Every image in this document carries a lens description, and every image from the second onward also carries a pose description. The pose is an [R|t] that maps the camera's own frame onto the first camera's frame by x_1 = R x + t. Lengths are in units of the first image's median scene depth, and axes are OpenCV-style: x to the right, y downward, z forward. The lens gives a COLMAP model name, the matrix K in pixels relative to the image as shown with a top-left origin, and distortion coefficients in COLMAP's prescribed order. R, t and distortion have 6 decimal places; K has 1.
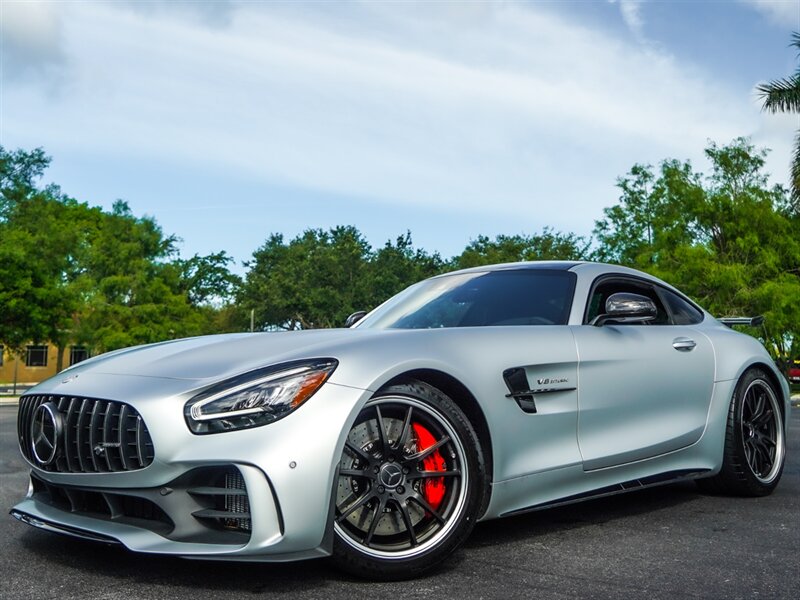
lens RADIAL K [[913.9, 0, 400.0], [0, 913.9, 235.2], [0, 0, 1]] dist [-0.011837, -0.019148]
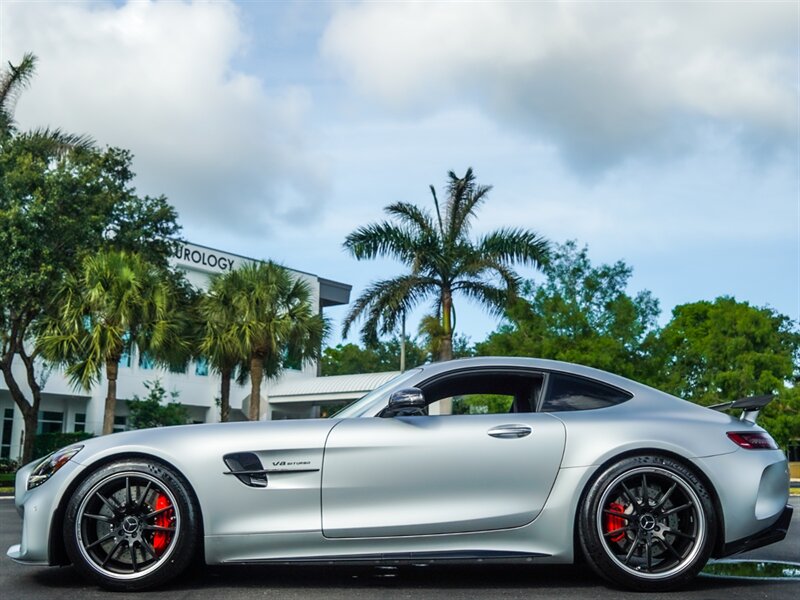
lens RADIAL K [[935.5, 0, 425.2], [0, 935.5, 299.4], [0, 0, 1]] dist [-0.020200, 0.007643]
pose [[0.714240, -0.120187, -0.689504, 1.388864], [0.098104, 0.992612, -0.071398, 0.051403], [0.692991, -0.016648, 0.720754, 0.228347]]
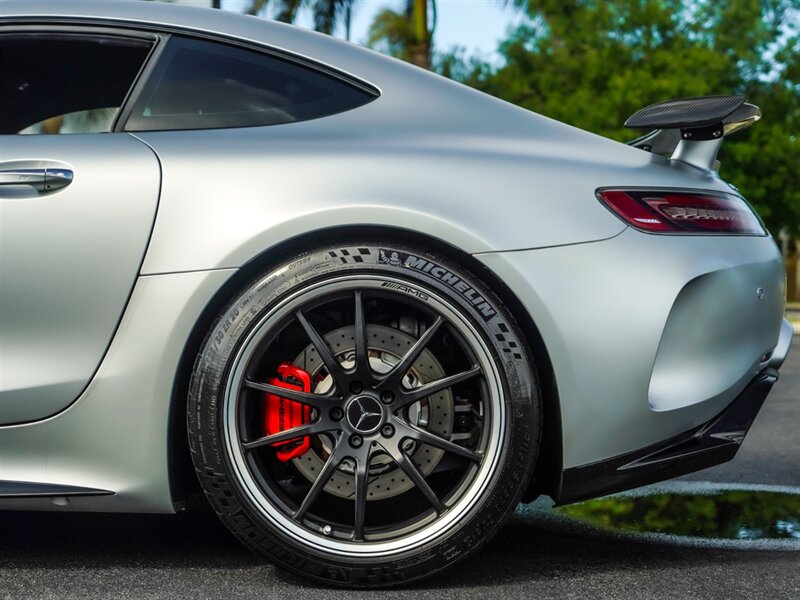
lens RADIAL K [[1573.4, 0, 400.0], [0, 1573.4, 300.0], [0, 0, 1]] dist [-0.035342, -0.177379]
pose [[0.687768, 0.019287, -0.725674, 1.294983], [0.091511, 0.989369, 0.113026, 0.152117], [0.720140, -0.144143, 0.678691, 0.891049]]
